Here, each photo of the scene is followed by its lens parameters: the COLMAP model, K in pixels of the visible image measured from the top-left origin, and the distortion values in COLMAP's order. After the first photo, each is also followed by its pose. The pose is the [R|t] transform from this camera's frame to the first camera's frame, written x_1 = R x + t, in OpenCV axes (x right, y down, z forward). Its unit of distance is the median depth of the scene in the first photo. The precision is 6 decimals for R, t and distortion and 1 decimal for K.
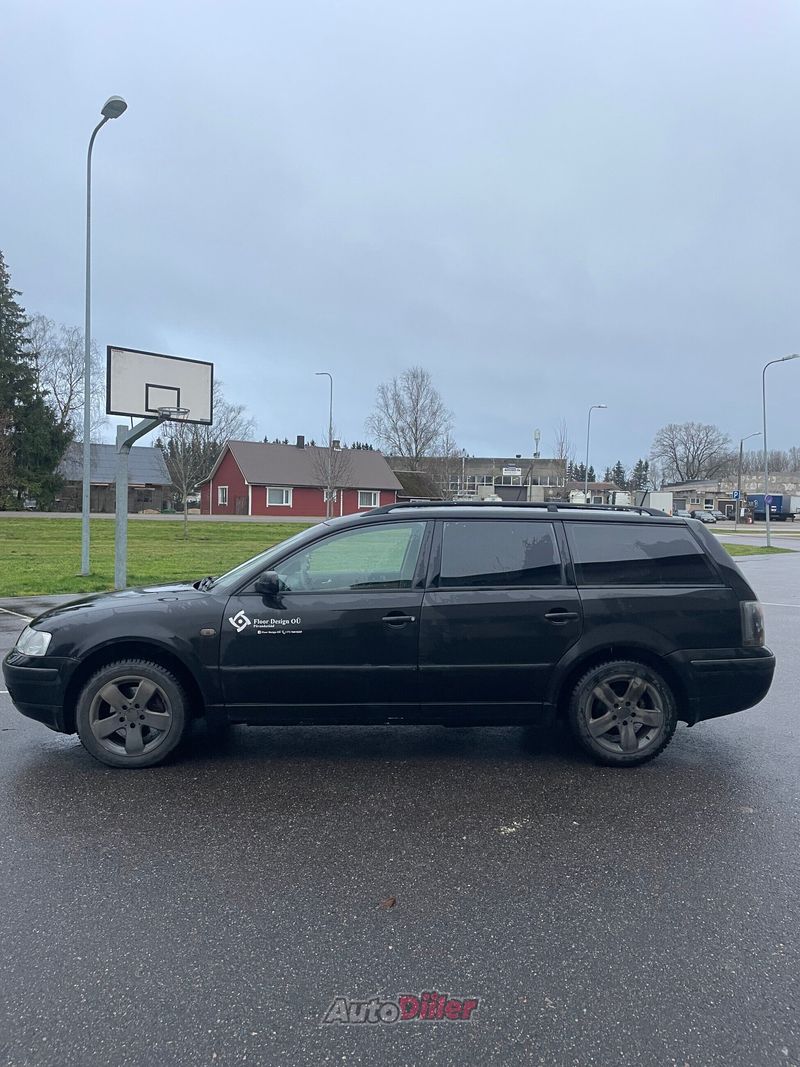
lens RADIAL K [[798.4, 0, 403.5], [0, 798.4, 563.8], [0, 0, 1]] dist [0.085285, -0.096096]
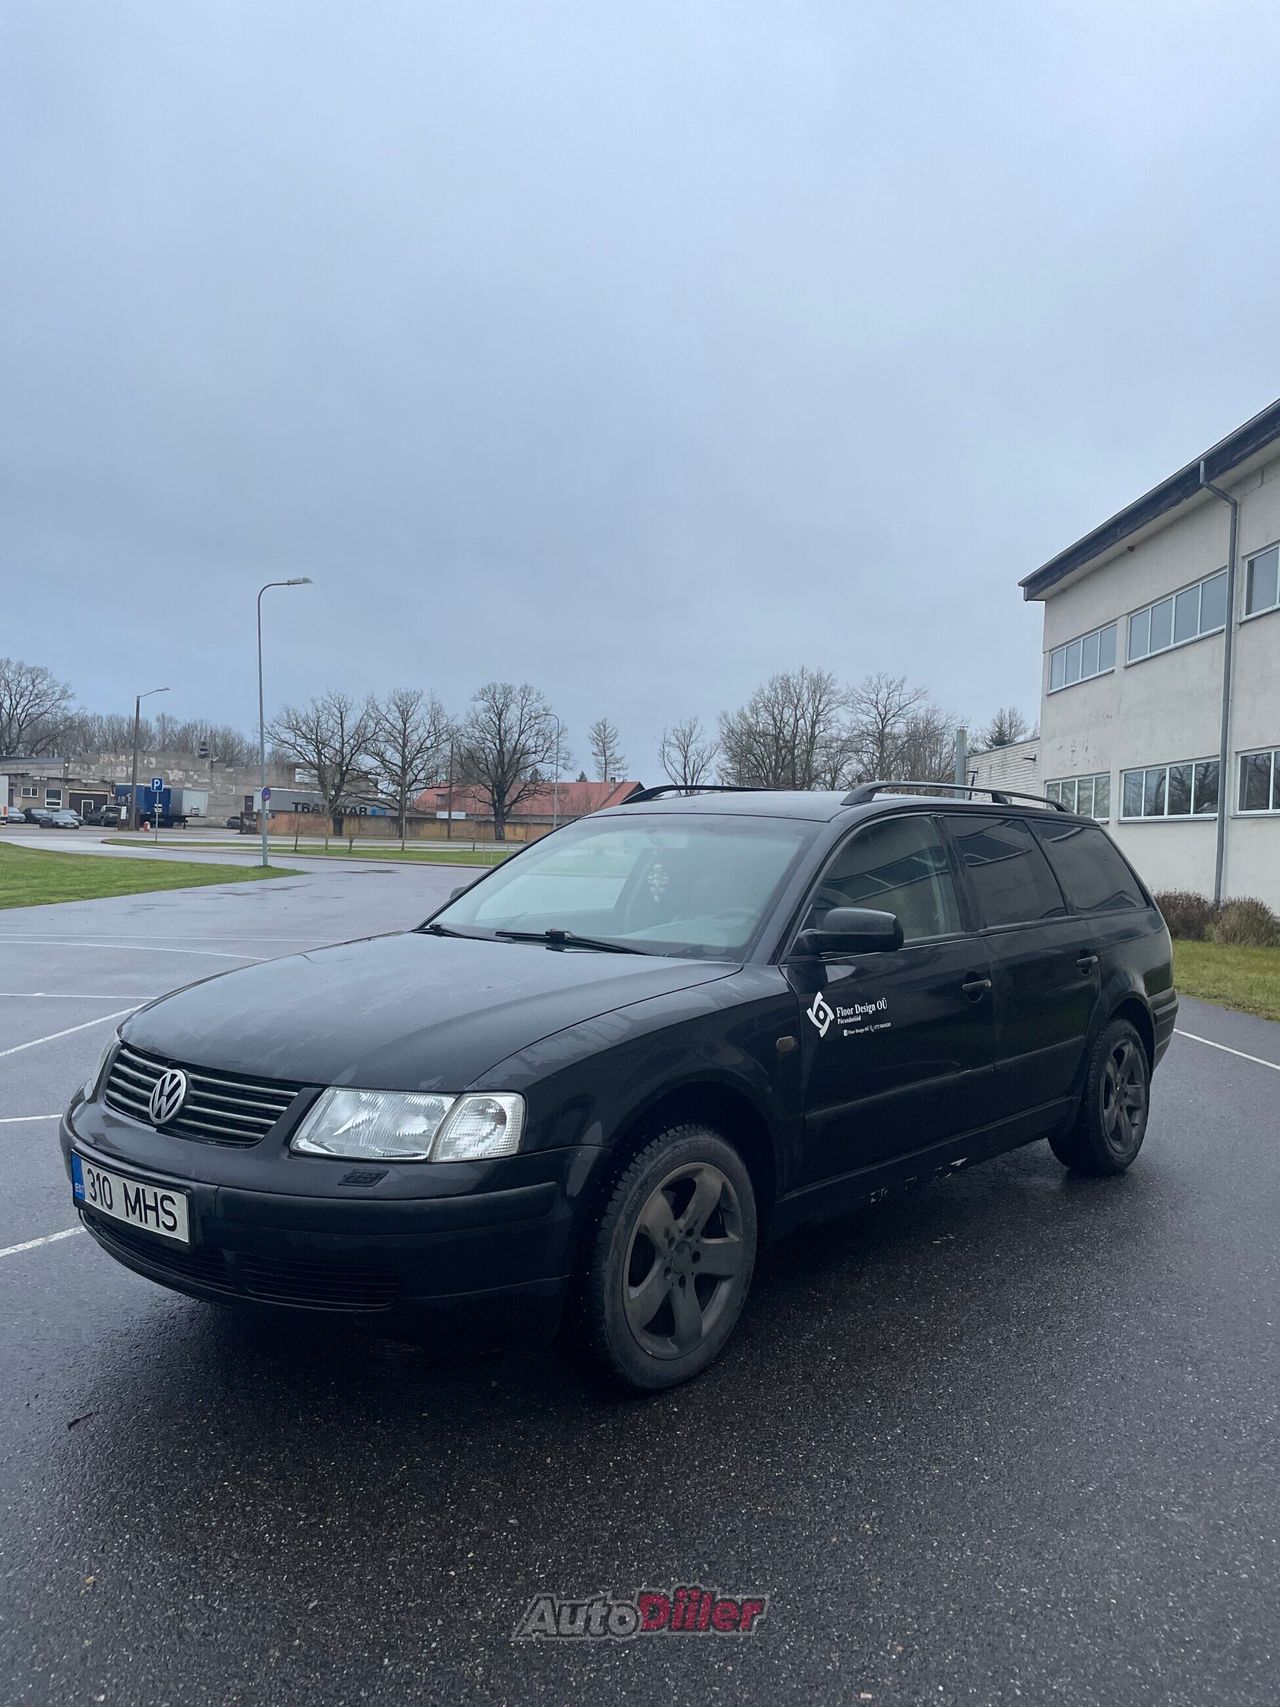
lens RADIAL K [[1277.3, 0, 645.6], [0, 1277.3, 902.0], [0, 0, 1]] dist [0.085285, -0.096096]
pose [[0.693115, -0.033078, 0.720068, -0.826984], [0.029337, 0.999413, 0.017671, -0.013137], [-0.720230, 0.008876, 0.693679, 0.533884]]
